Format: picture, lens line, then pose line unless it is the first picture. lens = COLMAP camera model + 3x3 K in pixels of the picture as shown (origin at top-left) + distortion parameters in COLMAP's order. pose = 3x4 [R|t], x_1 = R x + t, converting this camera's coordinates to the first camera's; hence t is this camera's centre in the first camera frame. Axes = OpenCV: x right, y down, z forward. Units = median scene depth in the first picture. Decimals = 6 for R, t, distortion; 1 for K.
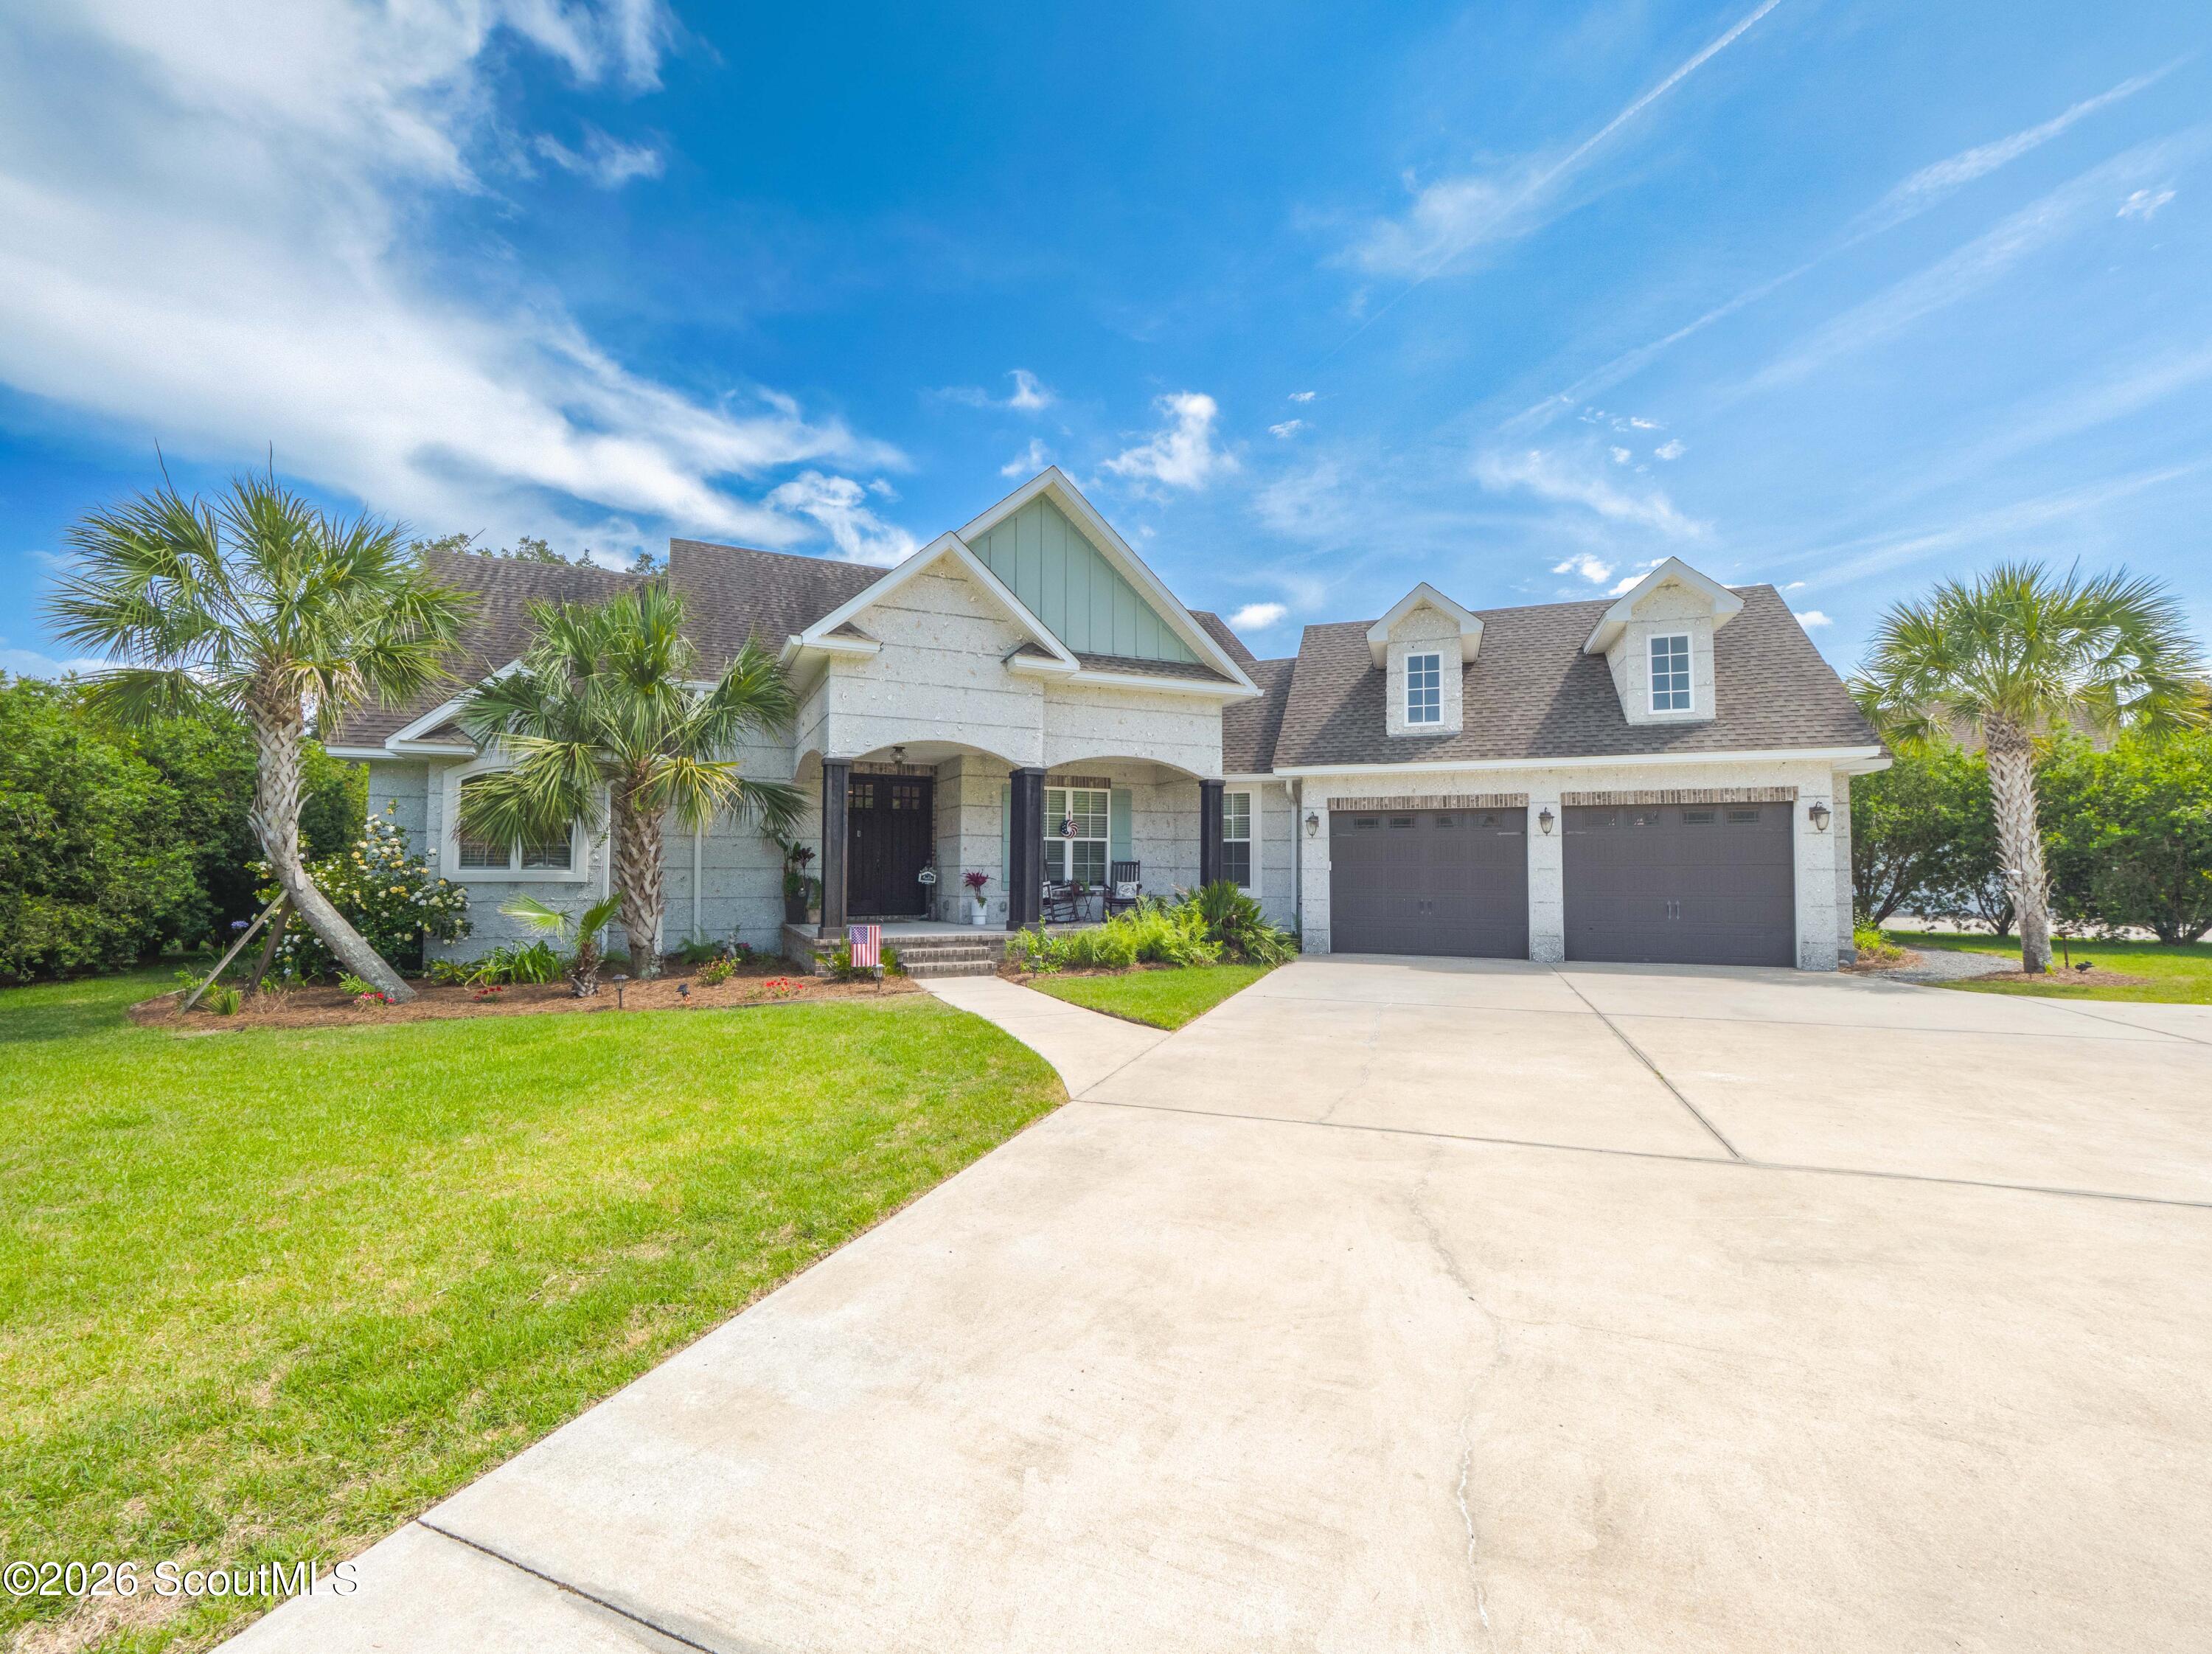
lens RADIAL K [[898.5, 0, 1106.0], [0, 898.5, 827.0], [0, 0, 1]] dist [-0.000947, -0.000050]
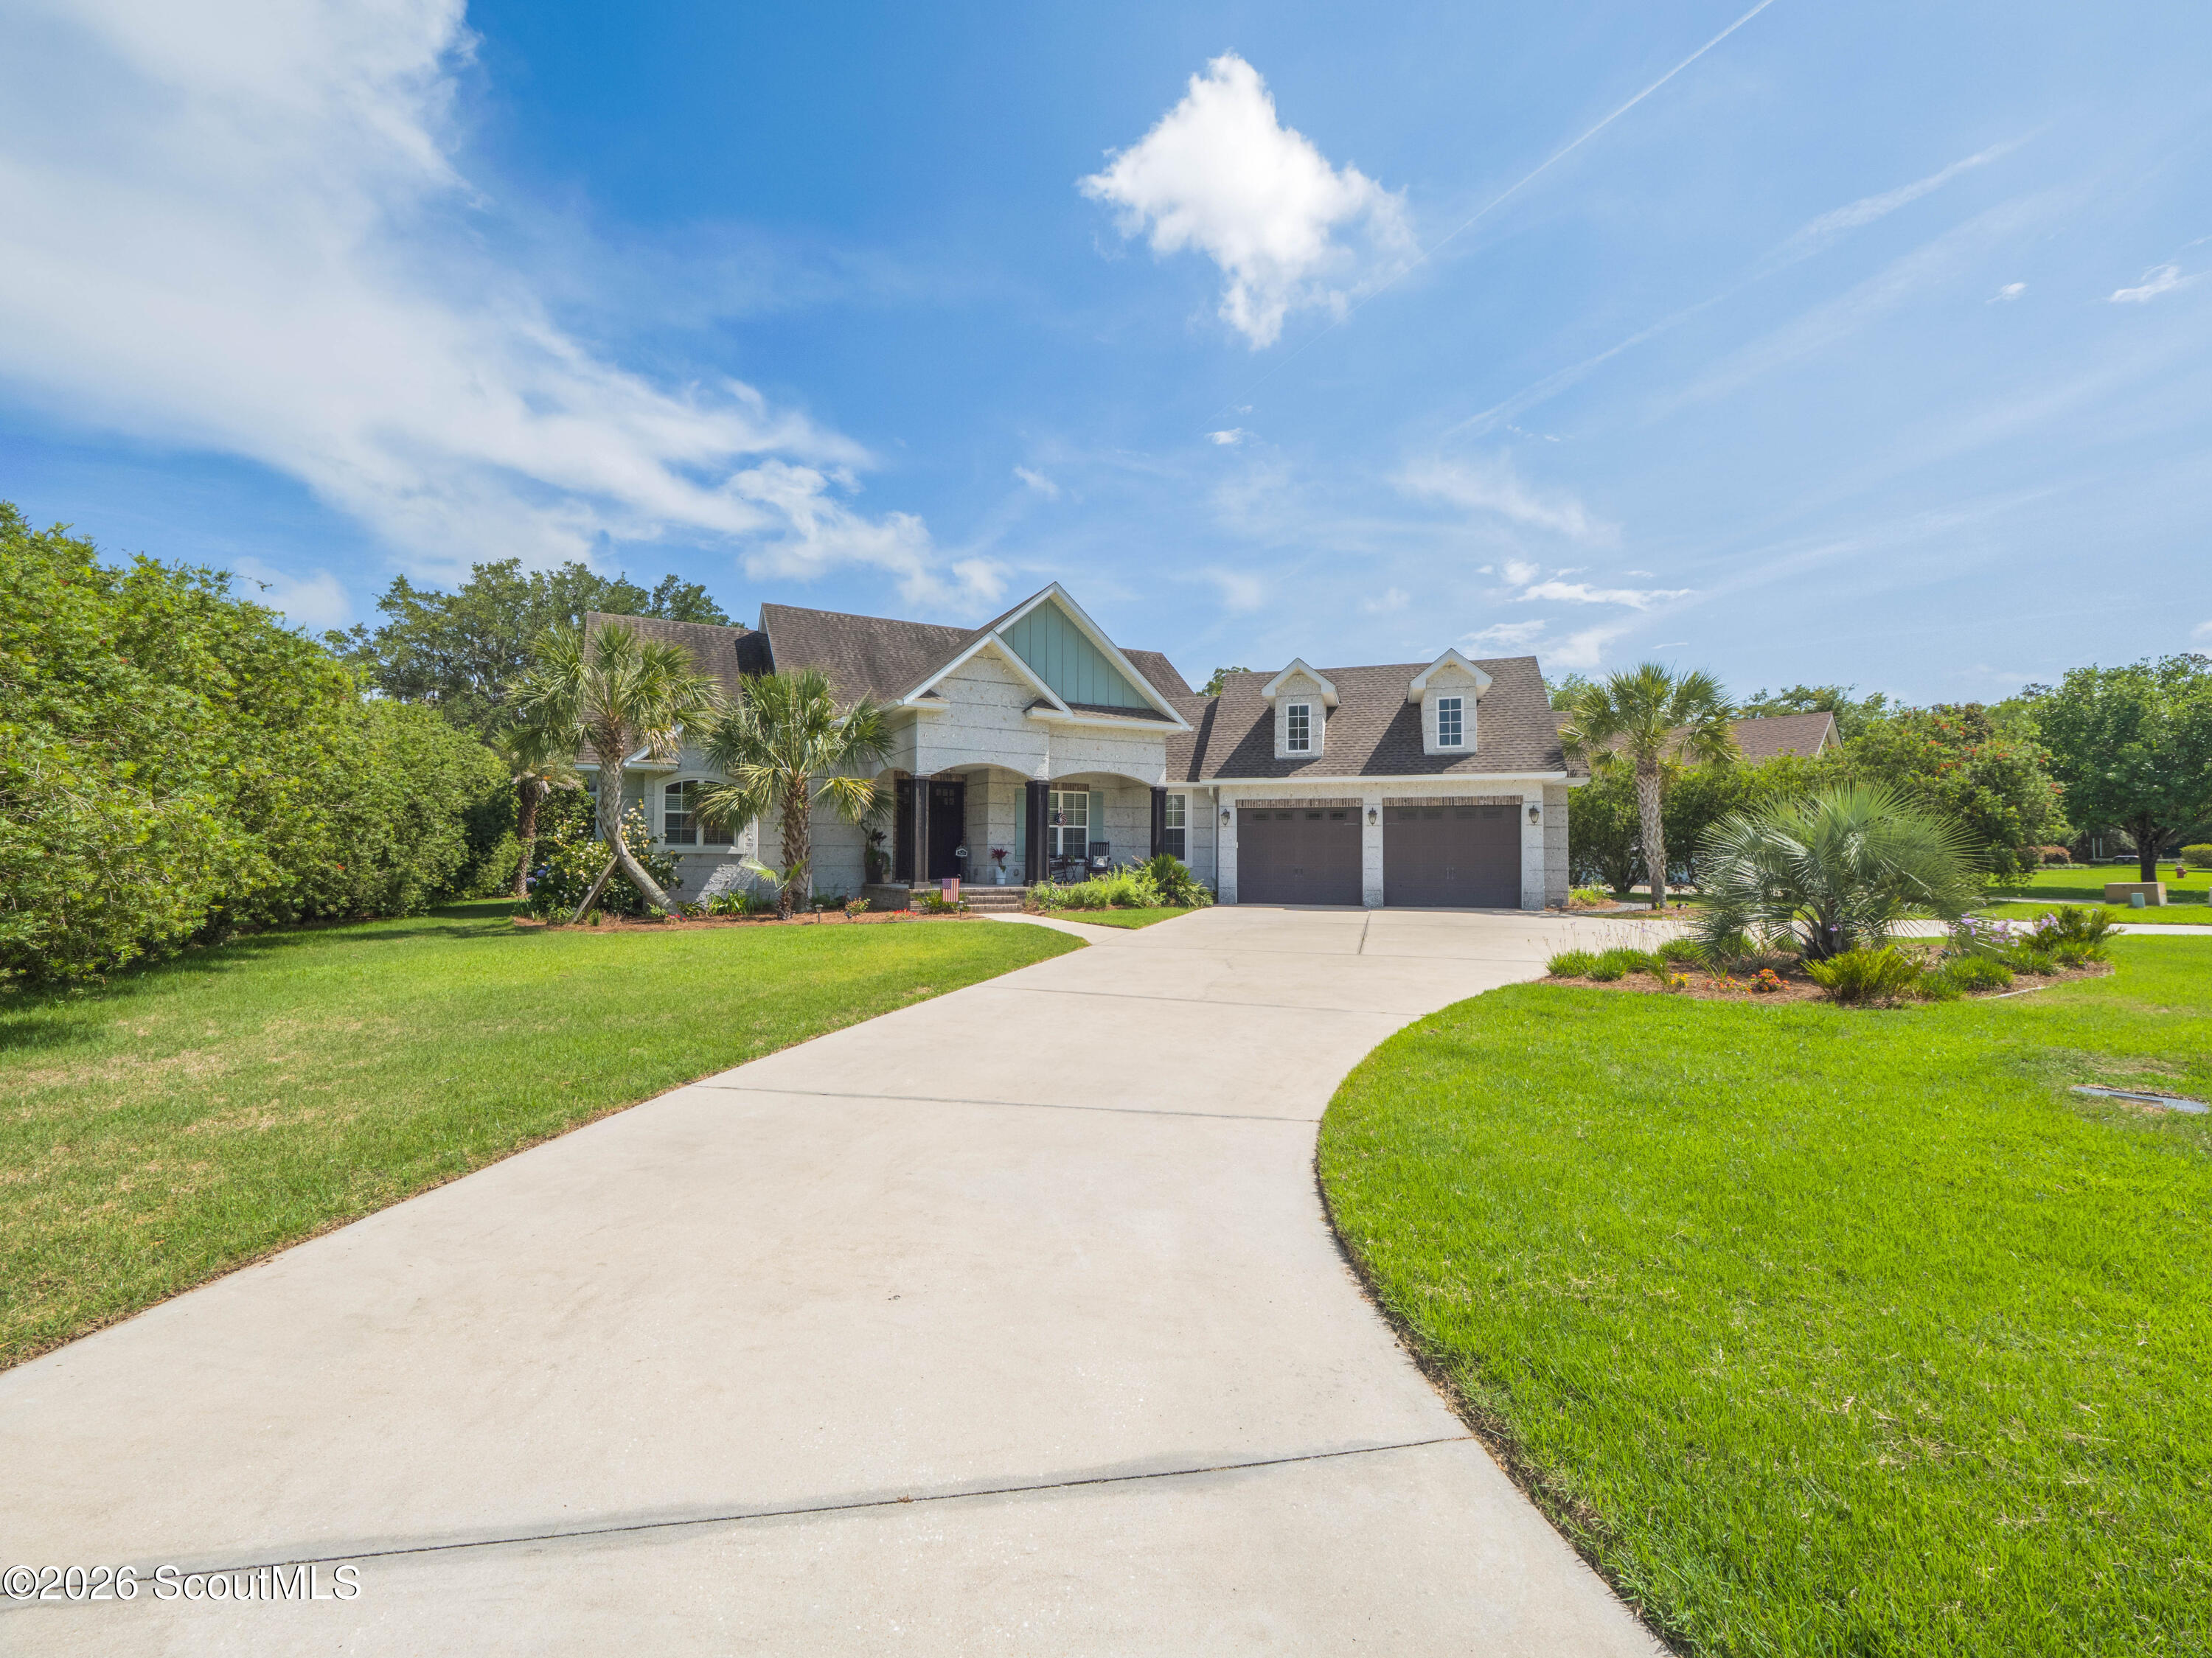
lens RADIAL K [[883.9, 0, 1106.0], [0, 883.9, 829.0], [0, 0, 1]] dist [-0.029603, 0.008294]
pose [[0.998690, 0.003735, 0.051039, -0.043562], [-0.004714, 0.999807, 0.019080, -0.010542], [-0.050958, -0.019295, 0.998514, -0.459486]]
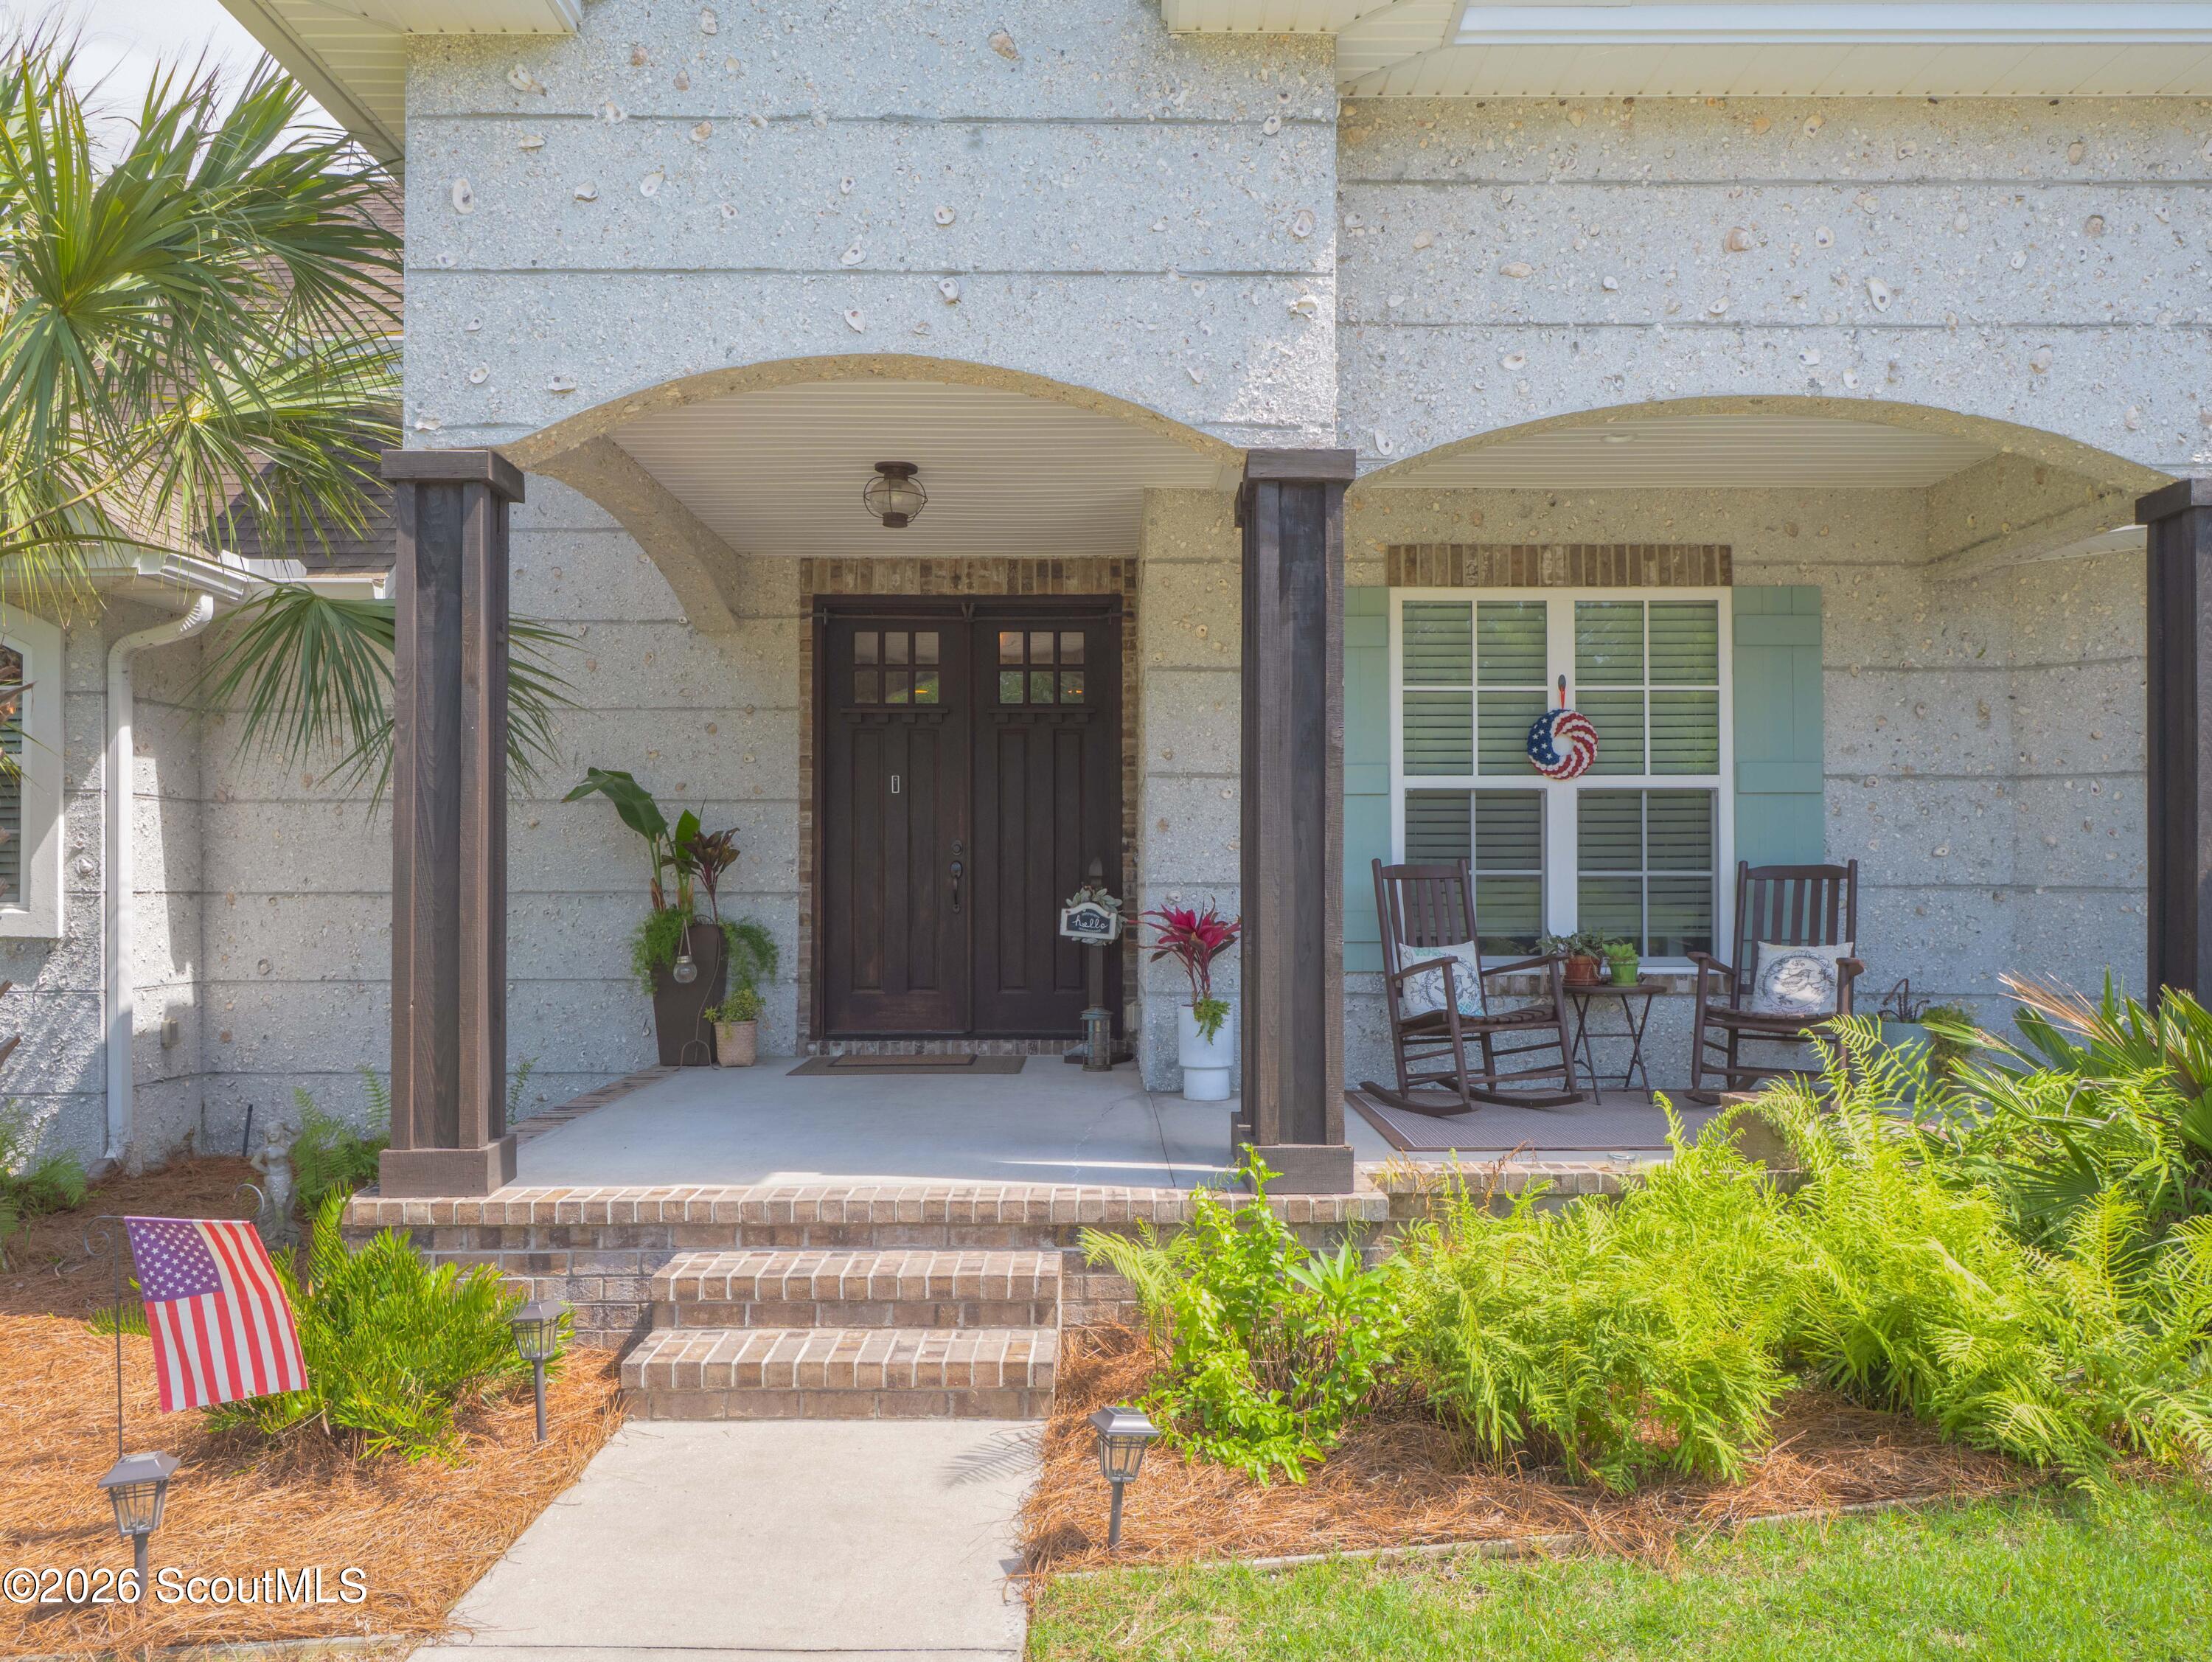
lens RADIAL K [[1682.7, 0, 1104.3], [0, 1682.7, 842.1], [0, 0, 1]] dist [0.007821, 0.003267]
pose [[0.913897, -0.013753, -0.405714, 0.039957], [0.023985, 0.999509, 0.020146, 0.019388], [0.405238, -0.028142, 0.913778, 0.525654]]
